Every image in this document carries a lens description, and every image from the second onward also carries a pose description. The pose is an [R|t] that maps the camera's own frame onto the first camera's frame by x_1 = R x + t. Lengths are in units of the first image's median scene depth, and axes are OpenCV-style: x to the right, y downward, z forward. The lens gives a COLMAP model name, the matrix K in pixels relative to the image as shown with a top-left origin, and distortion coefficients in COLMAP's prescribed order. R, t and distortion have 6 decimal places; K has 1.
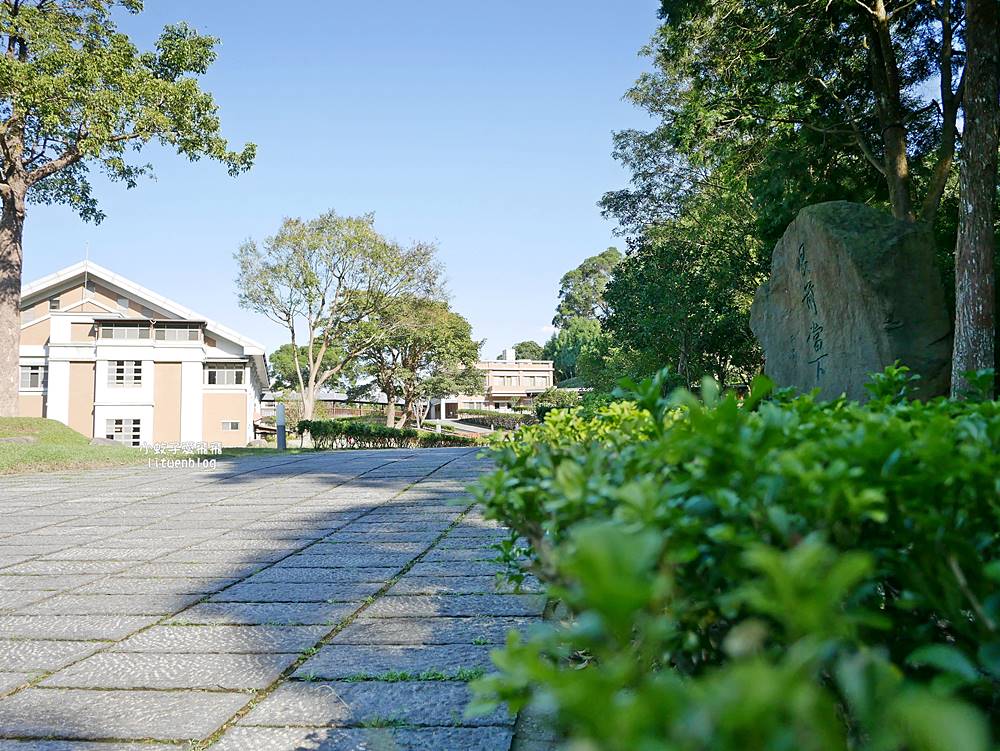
lens RADIAL K [[849.8, 0, 504.3], [0, 849.8, 367.0], [0, 0, 1]] dist [-0.043908, 0.016194]
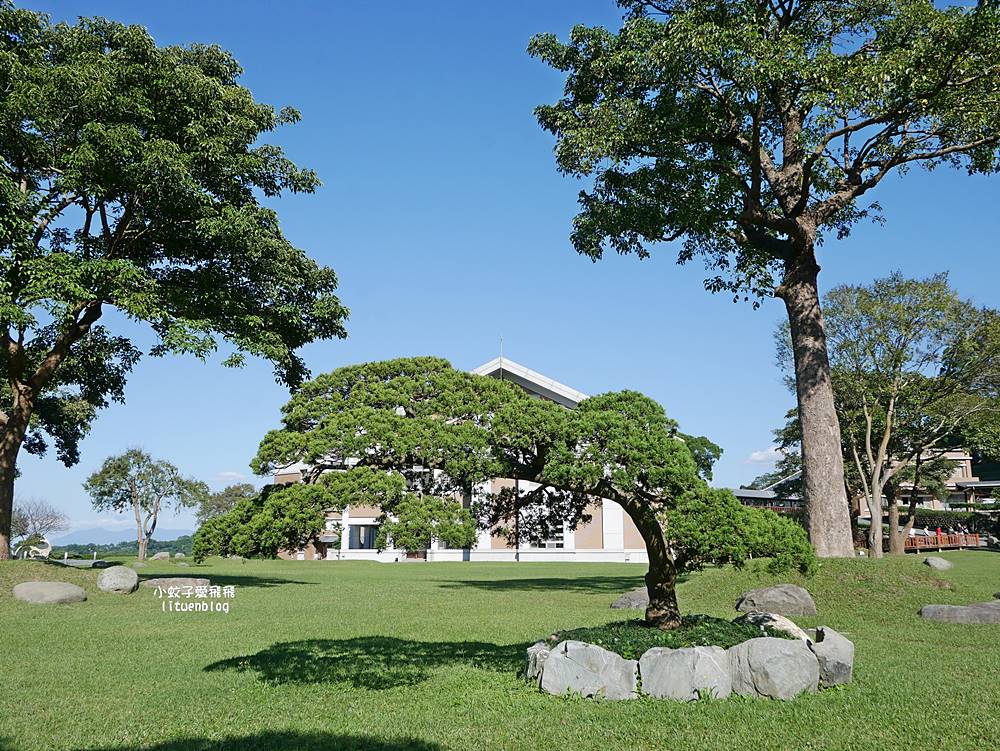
lens RADIAL K [[849.8, 0, 518.3], [0, 849.8, 363.8], [0, 0, 1]] dist [-0.043908, 0.016194]
pose [[0.946093, -0.051165, -0.319829, -0.168268], [0.016158, 0.993670, -0.111167, -0.007329], [0.323493, 0.100007, 0.940931, 0.067469]]
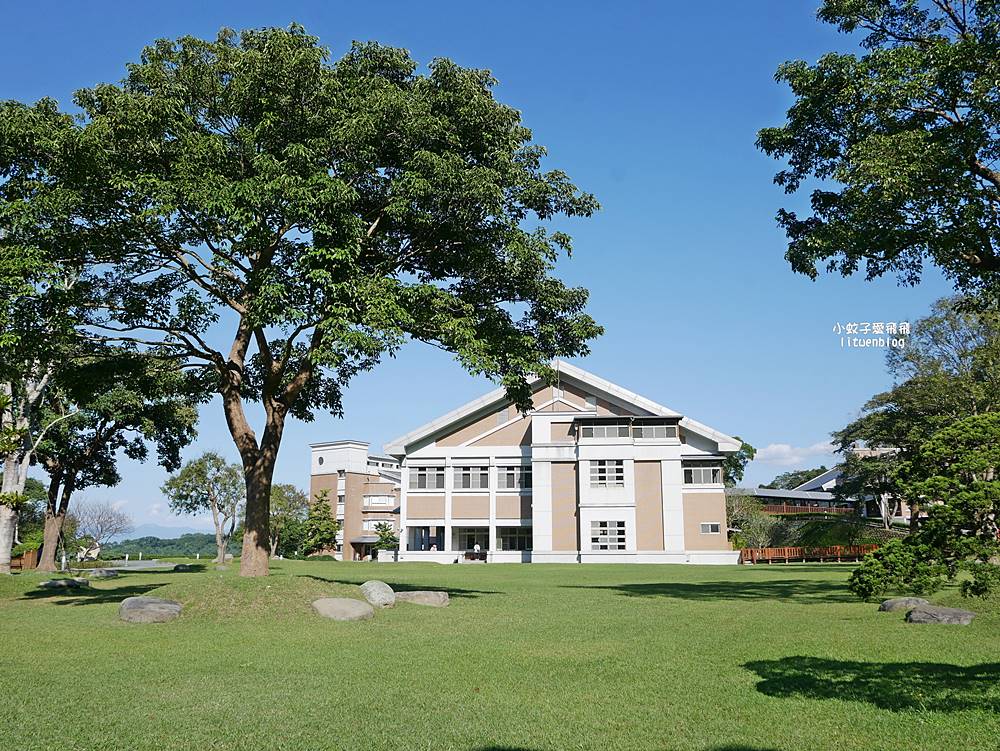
lens RADIAL K [[849.8, 0, 532.8], [0, 849.8, 364.6], [0, 0, 1]] dist [-0.043908, 0.016194]
pose [[0.947335, -0.049633, -0.316375, -0.222166], [0.015809, 0.993960, -0.108595, -0.012453], [0.319854, 0.097874, 0.942398, 0.043155]]
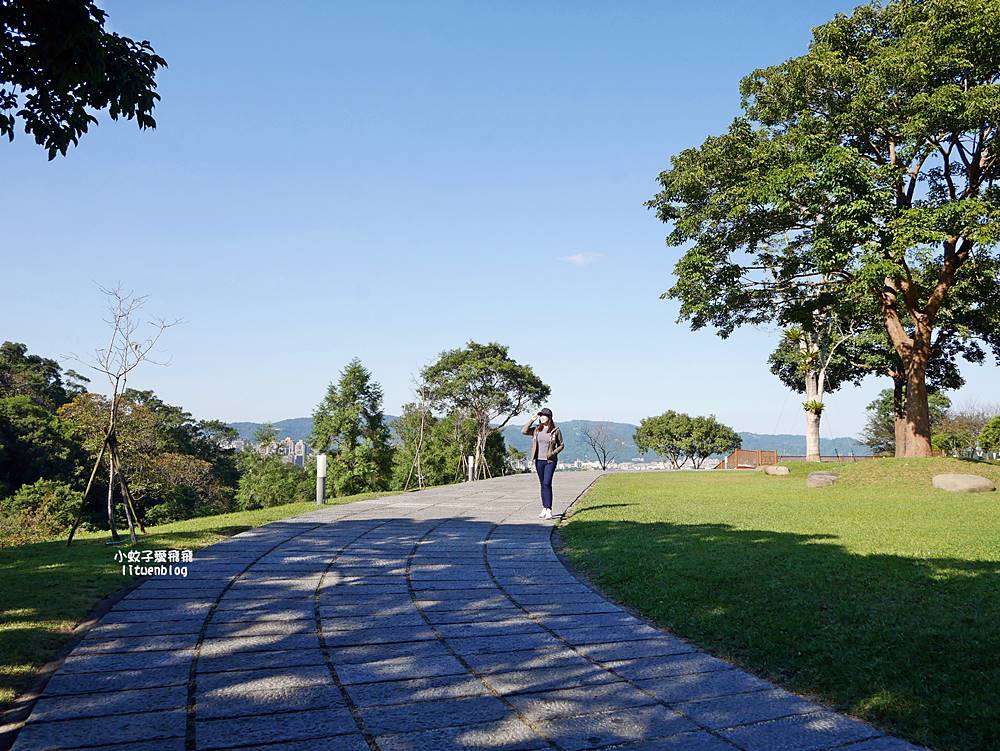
lens RADIAL K [[849.8, 0, 492.6], [0, 849.8, 370.1], [0, 0, 1]] dist [-0.043908, 0.016194]
pose [[0.170856, -0.075626, -0.982389, -0.128758], [0.100730, 0.993167, -0.058937, -0.008670], [0.980134, -0.088886, 0.177306, 0.053703]]
